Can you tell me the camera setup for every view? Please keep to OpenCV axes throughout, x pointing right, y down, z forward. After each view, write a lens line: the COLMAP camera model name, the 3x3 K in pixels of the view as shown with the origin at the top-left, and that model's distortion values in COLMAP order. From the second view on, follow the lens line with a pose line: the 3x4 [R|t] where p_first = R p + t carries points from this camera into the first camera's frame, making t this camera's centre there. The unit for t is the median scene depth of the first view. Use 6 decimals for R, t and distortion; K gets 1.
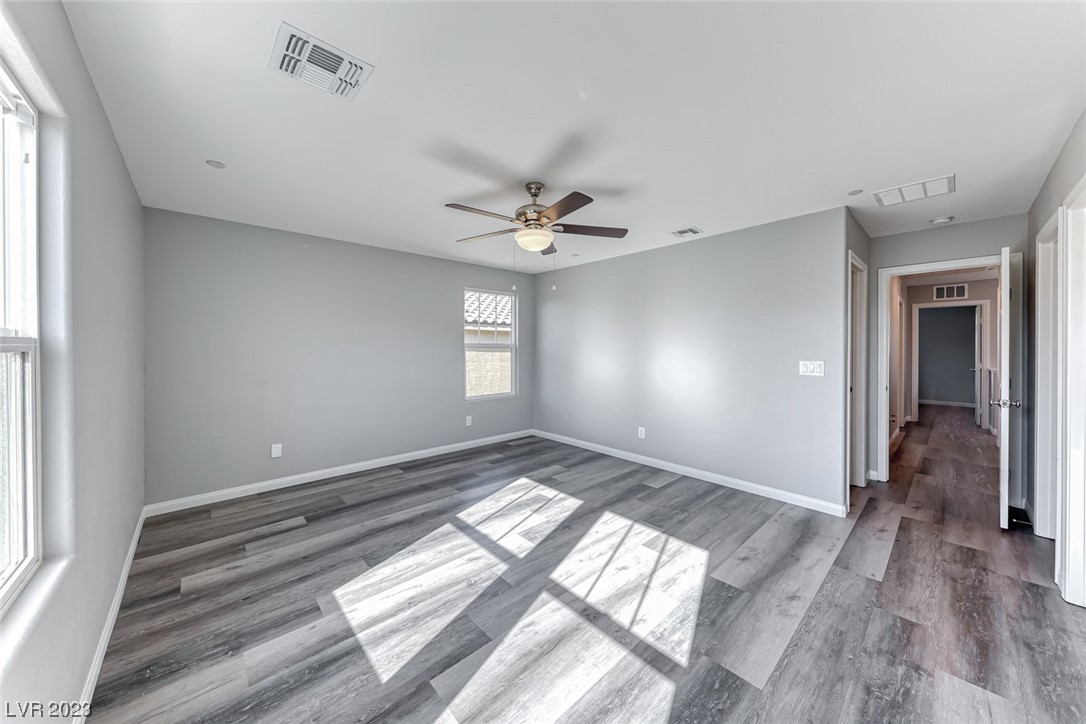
lens RADIAL K [[375.2, 0, 540.5], [0, 375.2, 360.4], [0, 0, 1]] dist [0.010467, -0.000127]
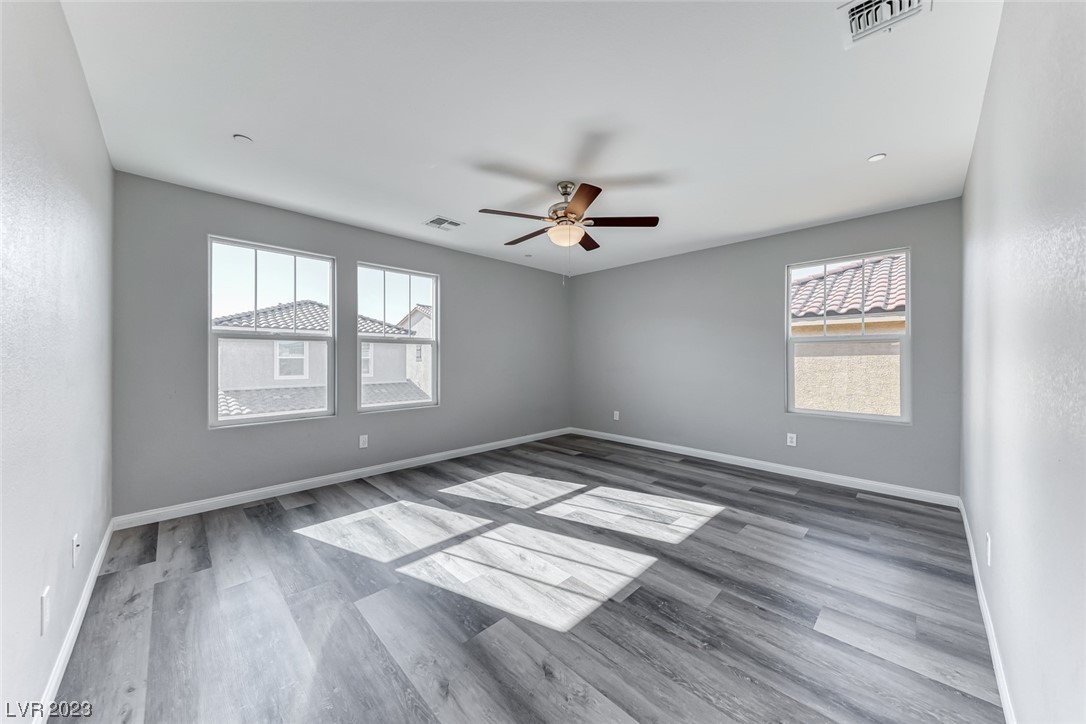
lens RADIAL K [[375.2, 0, 540.5], [0, 375.2, 360.4], [0, 0, 1]] dist [0.010467, -0.000127]
pose [[0.029892, 0.006087, -0.999535, 1.077632], [-0.043677, 0.999034, 0.004778, 0.039519], [0.998598, 0.043514, 0.030129, 0.912652]]
